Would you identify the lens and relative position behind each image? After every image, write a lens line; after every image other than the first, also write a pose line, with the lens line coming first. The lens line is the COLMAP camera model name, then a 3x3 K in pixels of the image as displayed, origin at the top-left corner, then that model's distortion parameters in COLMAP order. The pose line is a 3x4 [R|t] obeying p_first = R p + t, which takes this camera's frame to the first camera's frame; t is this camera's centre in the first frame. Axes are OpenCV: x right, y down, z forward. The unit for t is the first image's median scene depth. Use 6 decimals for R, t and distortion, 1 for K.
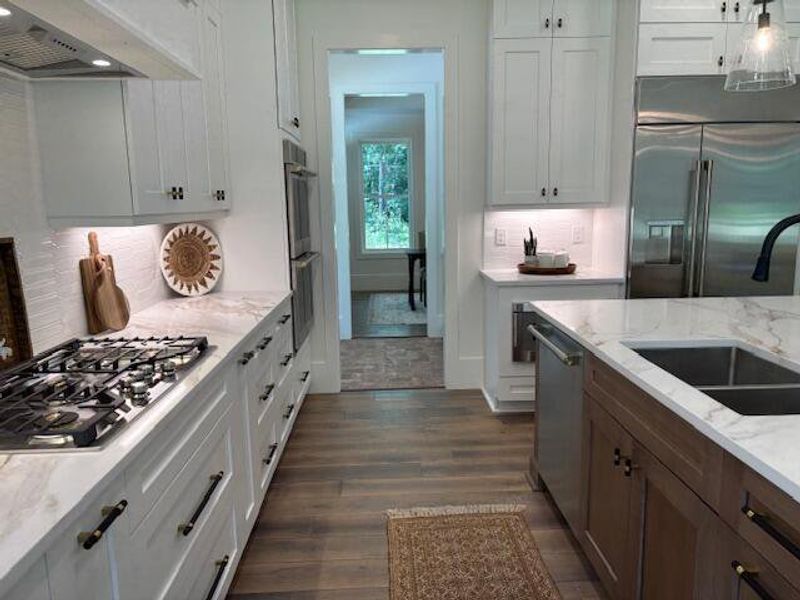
lens RADIAL K [[608.3, 0, 404.8], [0, 608.3, 302.0], [0, 0, 1]] dist [0.020641, -0.003197]
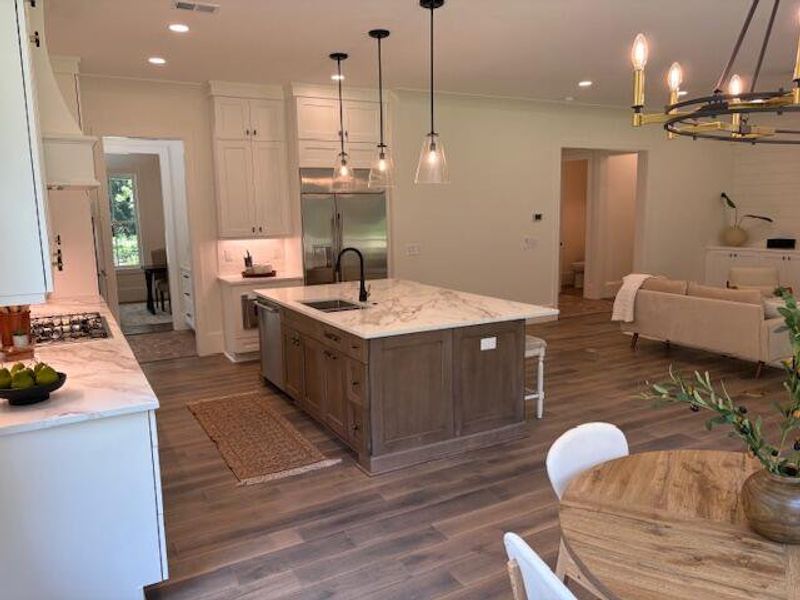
lens RADIAL K [[608.3, 0, 404.8], [0, 608.3, 302.0], [0, 0, 1]] dist [0.020641, -0.003197]
pose [[0.890114, -0.070400, 0.450269, -0.221517], [0.079075, 0.996869, -0.000459, 0.071866], [-0.448826, 0.036013, 0.892893, -0.876978]]
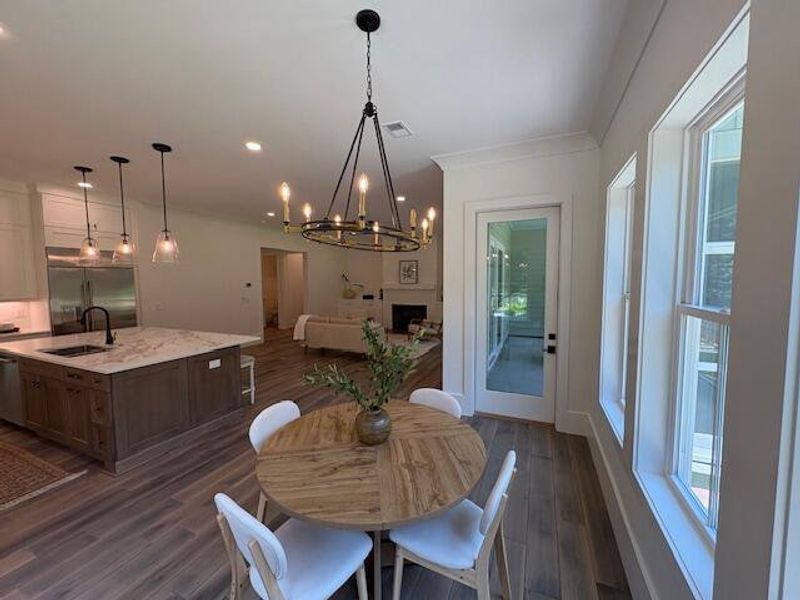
lens RADIAL K [[319.5, 0, 400.9], [0, 319.5, 300.5], [0, 0, 1]] dist [0.000793, 0.000259]
pose [[0.435218, -0.049379, 0.898970, -0.173554], [0.146319, 0.989100, -0.016508, 0.073534], [-0.888356, 0.138721, 0.437699, -0.861404]]
